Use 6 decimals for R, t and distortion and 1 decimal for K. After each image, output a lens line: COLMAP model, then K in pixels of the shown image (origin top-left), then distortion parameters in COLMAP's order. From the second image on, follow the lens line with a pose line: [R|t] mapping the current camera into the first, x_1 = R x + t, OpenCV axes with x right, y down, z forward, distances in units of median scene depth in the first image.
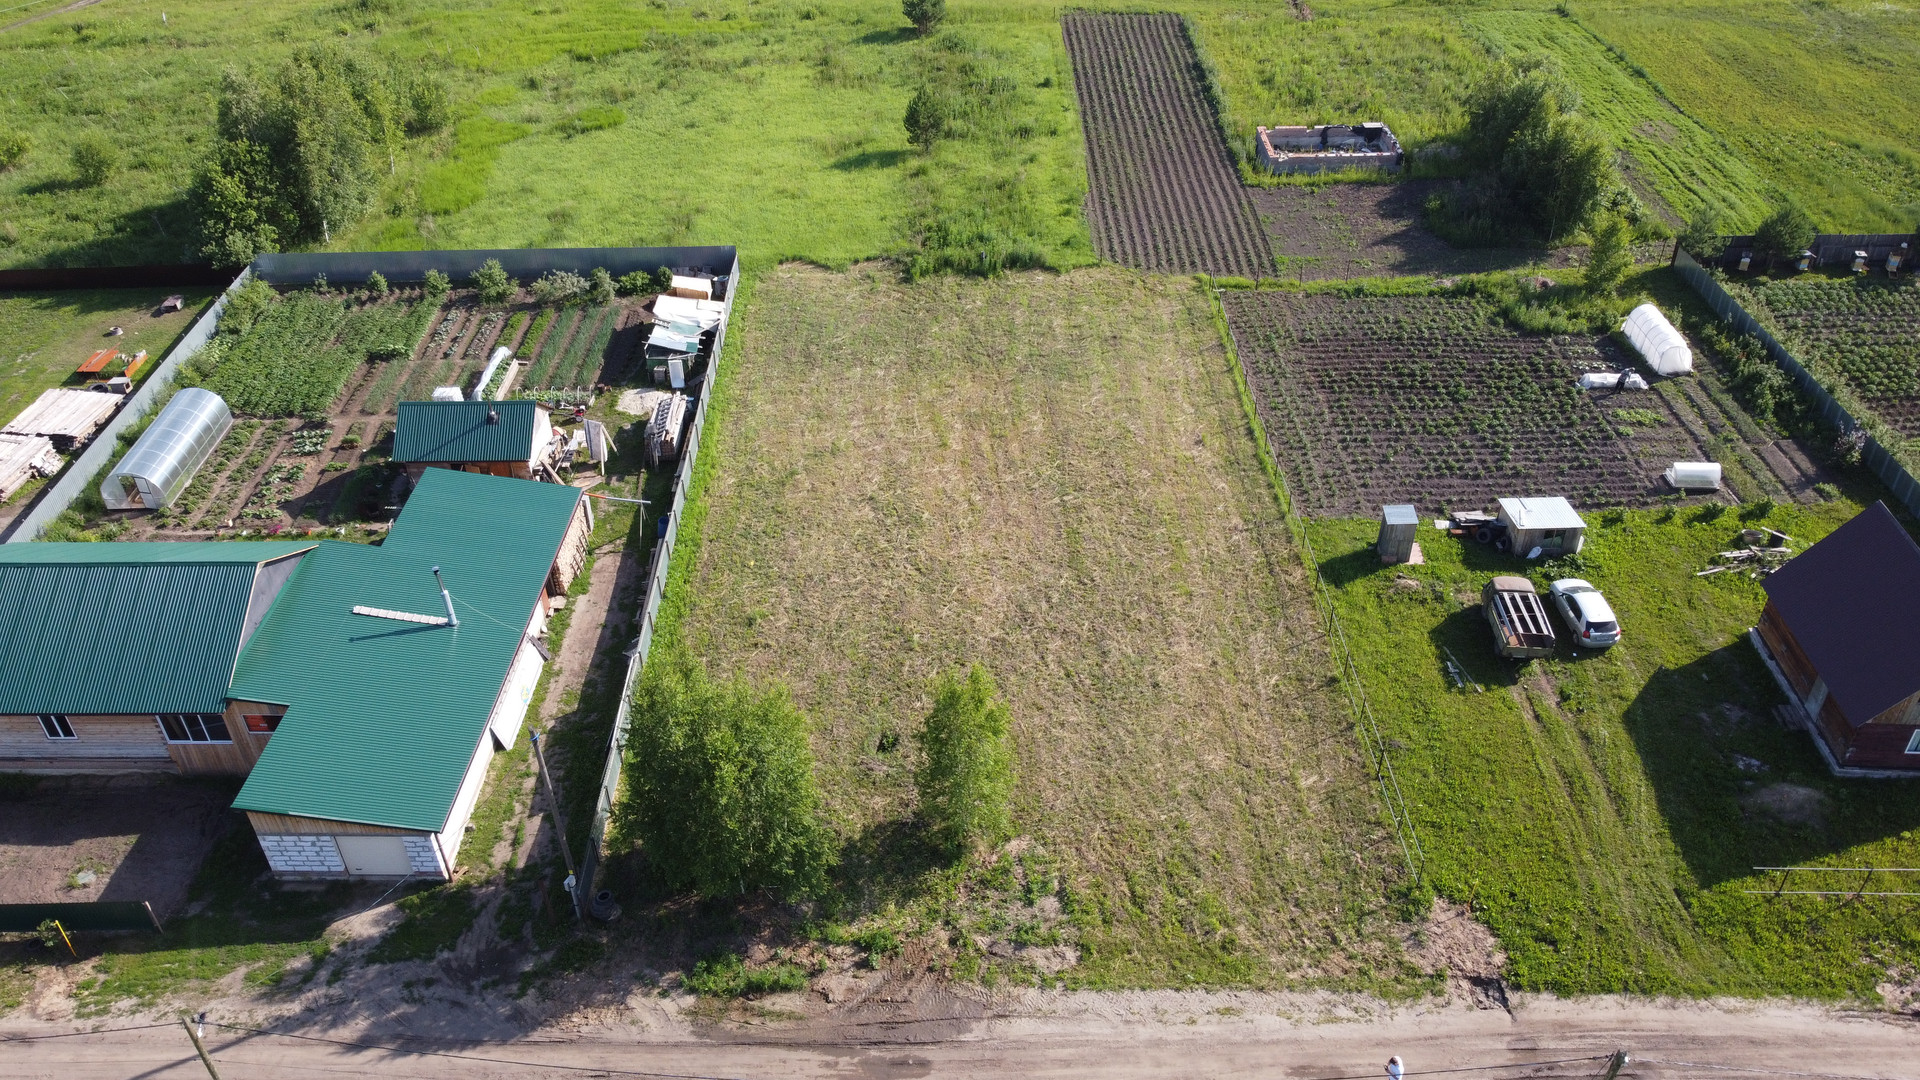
lens RADIAL K [[1421.9, 0, 971.3], [0, 1421.9, 542.9], [0, 0, 1]] dist [-0.004868, -0.003717]
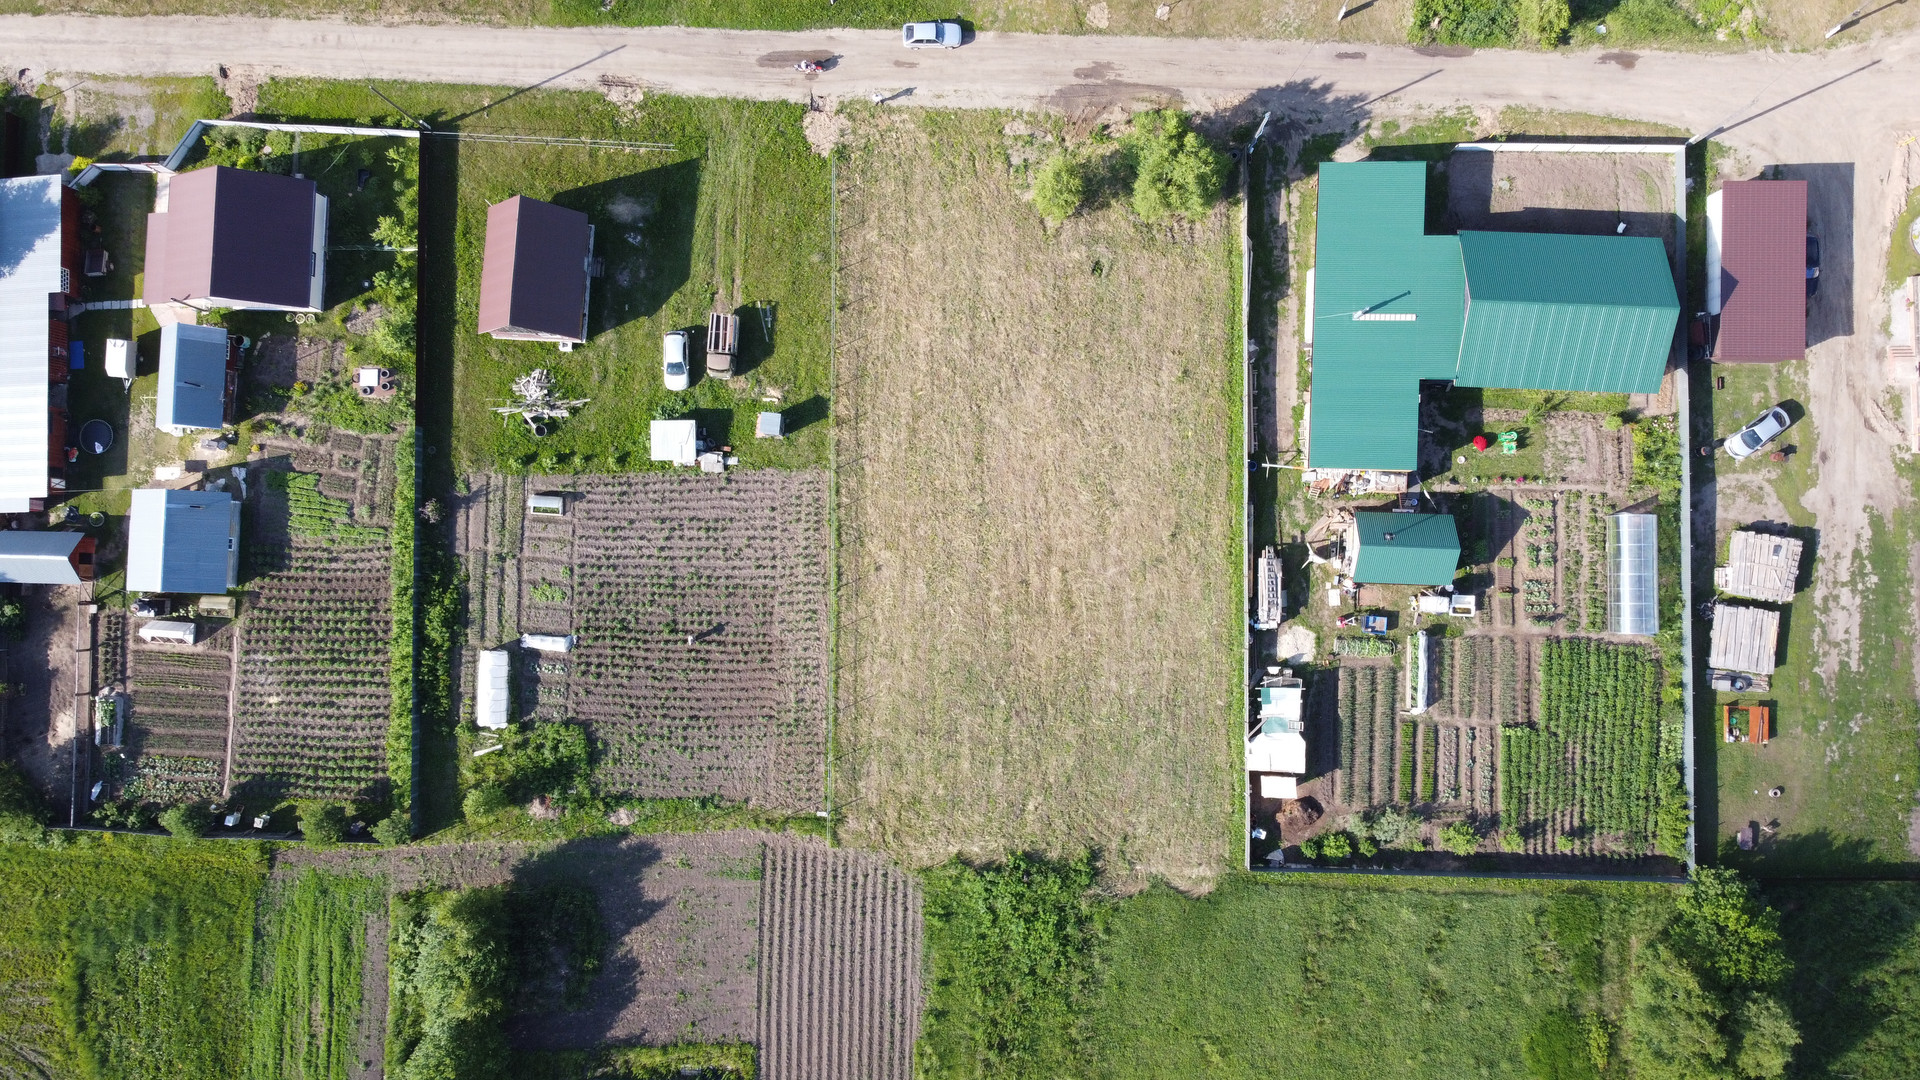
lens RADIAL K [[1428.8, 0, 960.0], [0, 1428.8, 540.0], [0, 0, 1]] dist [-0.006784, 0.001989]
pose [[-0.999022, -0.025752, 0.035951, 0.031352], [0.044220, -0.572549, 0.818677, -1.156942], [-0.000499, 0.819466, 0.573128, 0.182018]]
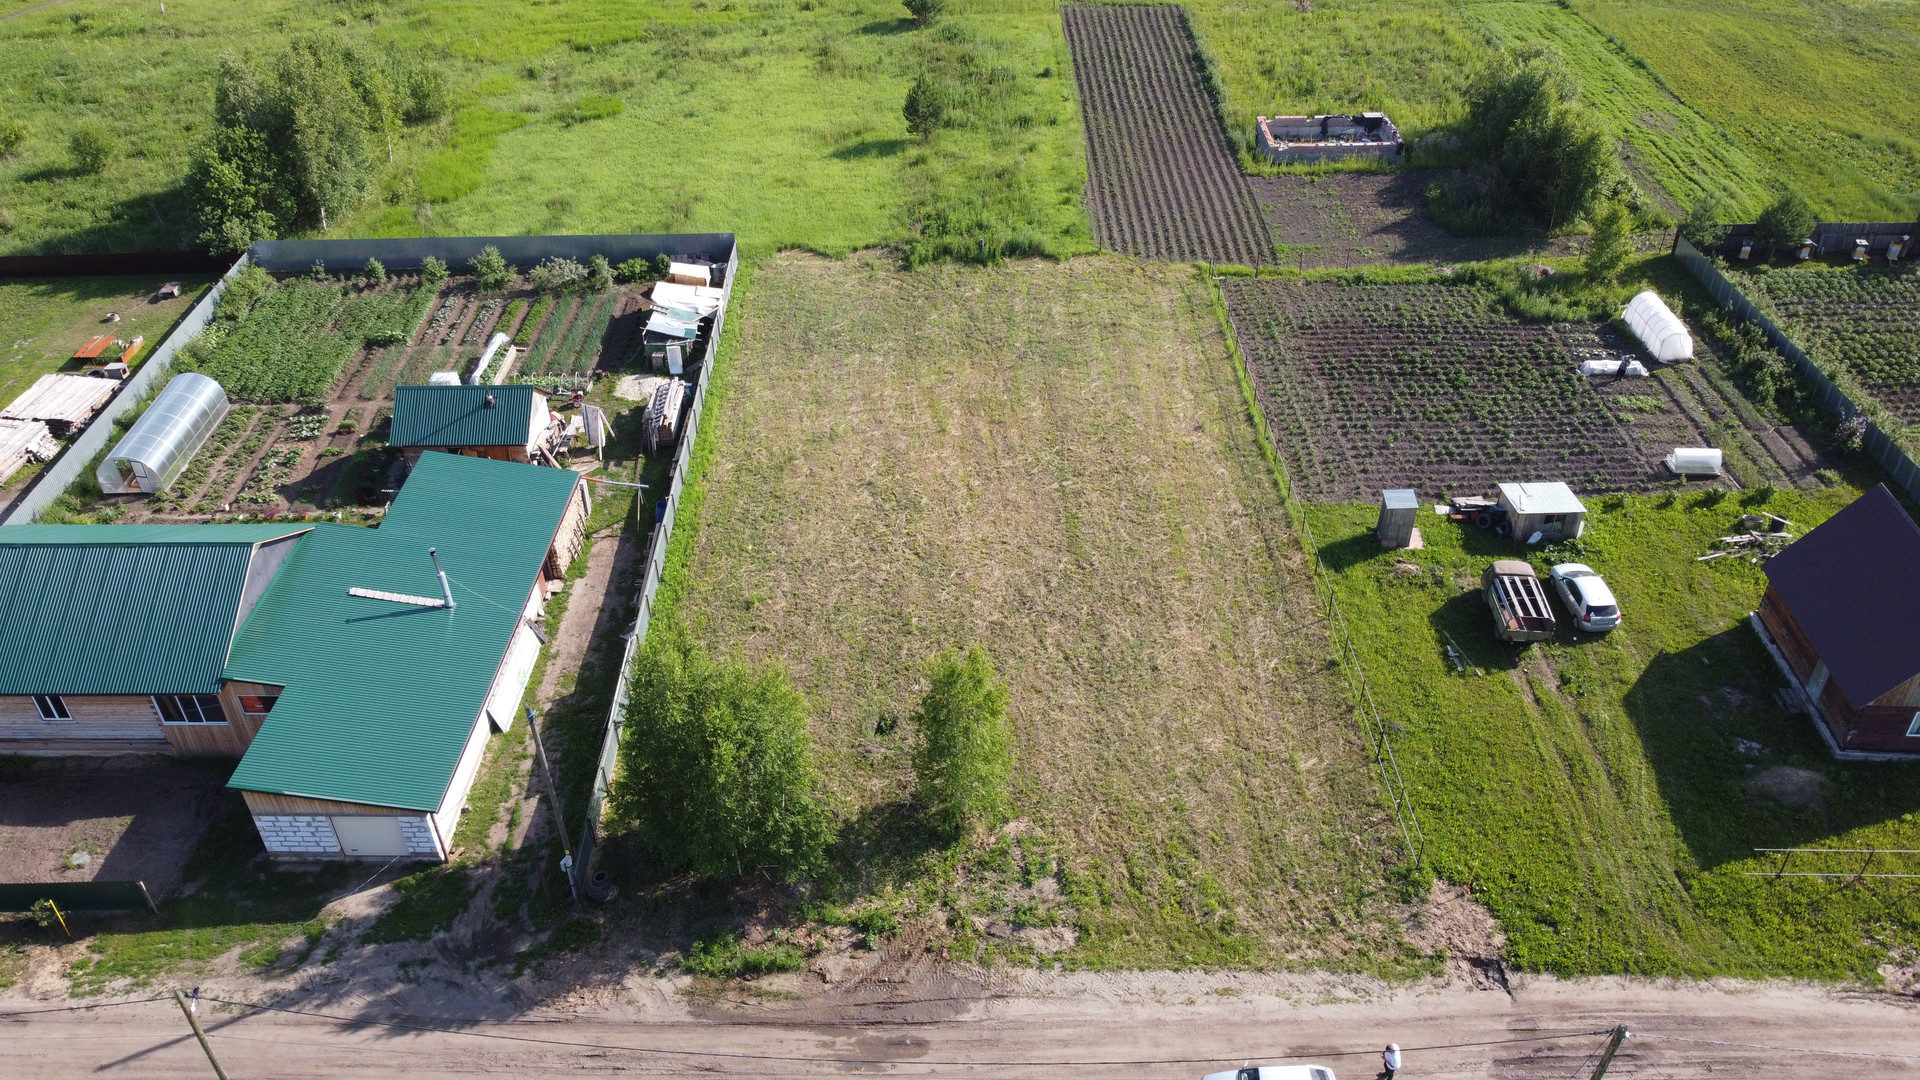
lens RADIAL K [[1421.9, 0, 971.3], [0, 1421.9, 542.9], [0, 0, 1]] dist [-0.004868, -0.003717]
pose [[0.999999, 0.001088, 0.000334, 0.000545], [-0.001089, 0.999999, 0.000454, 0.009133], [-0.000334, -0.000454, 1.000000, 0.002570]]
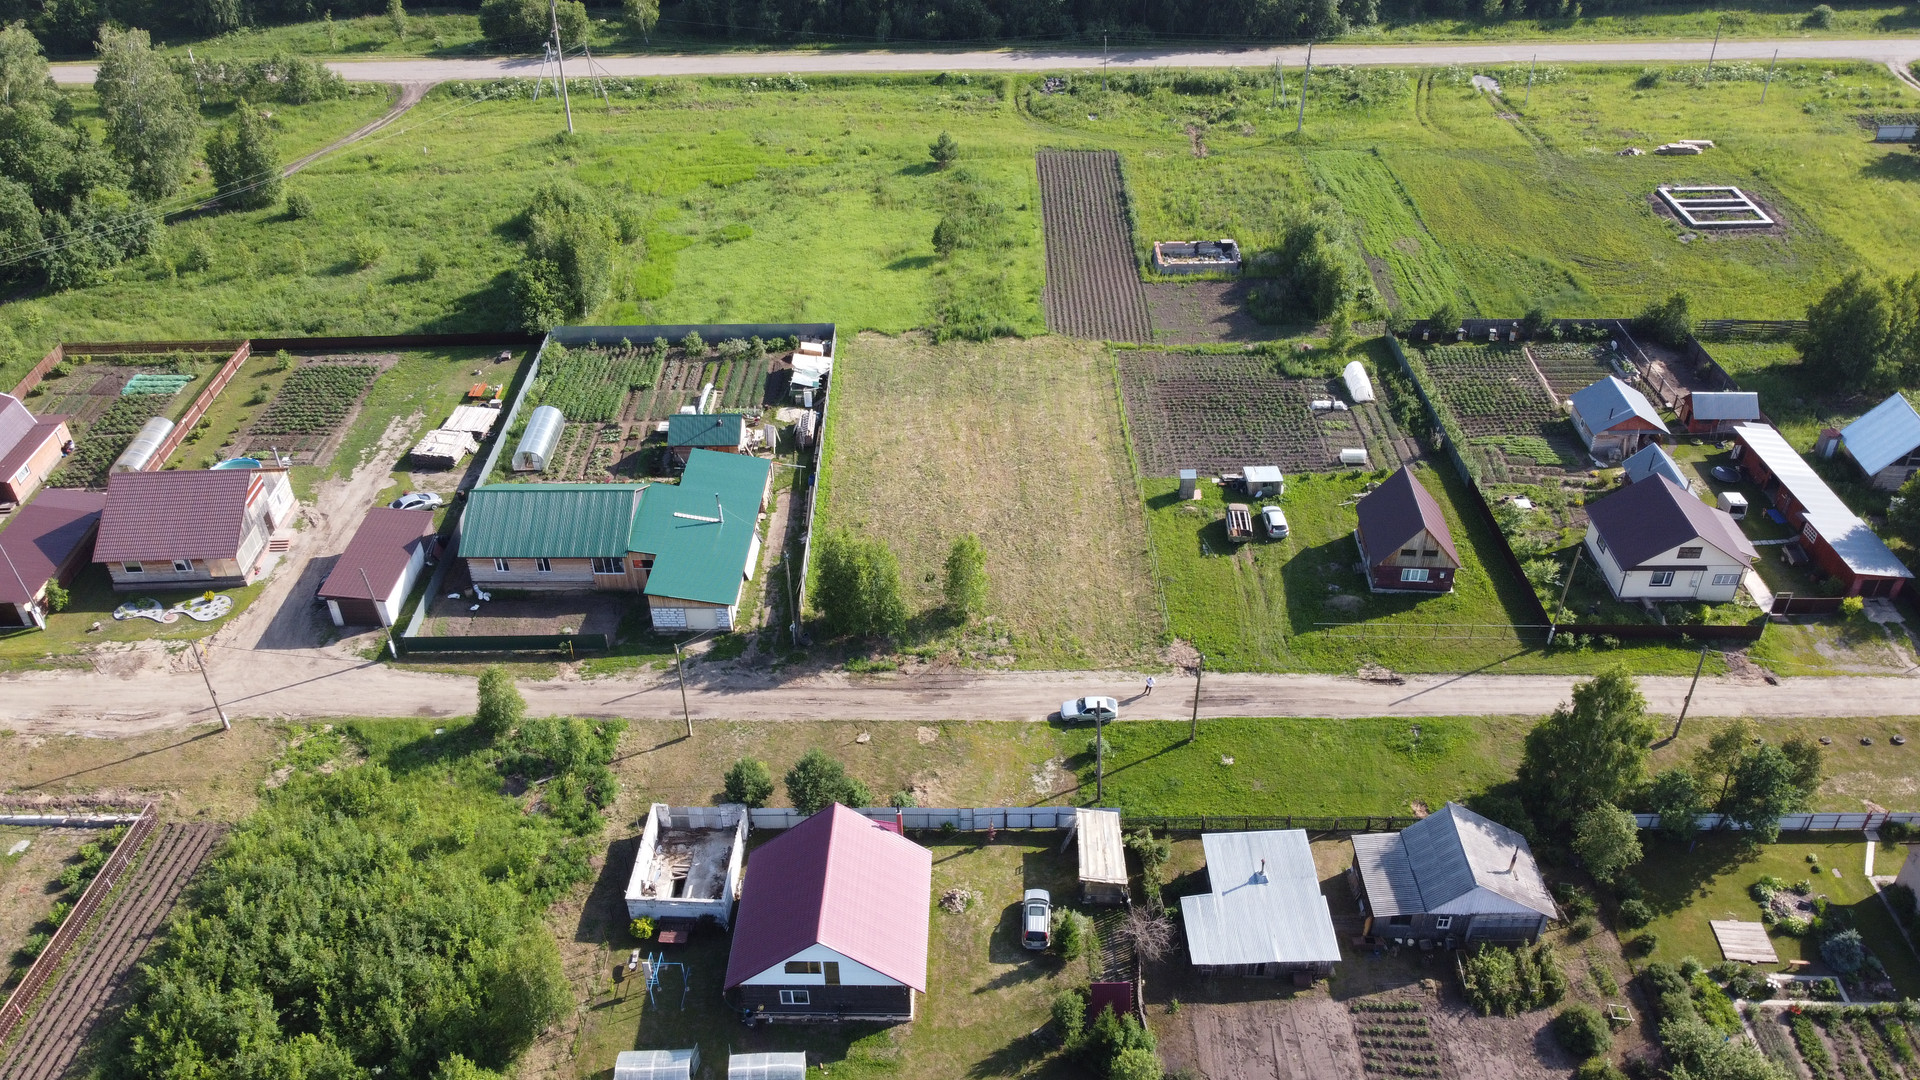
lens RADIAL K [[1421.9, 0, 971.3], [0, 1421.9, 542.9], [0, 0, 1]] dist [-0.004868, -0.003717]
pose [[0.999975, 0.004602, -0.005460, 0.010491], [-0.004635, 0.999971, -0.006073, 0.075843], [0.005432, 0.006098, 0.999967, -0.828022]]
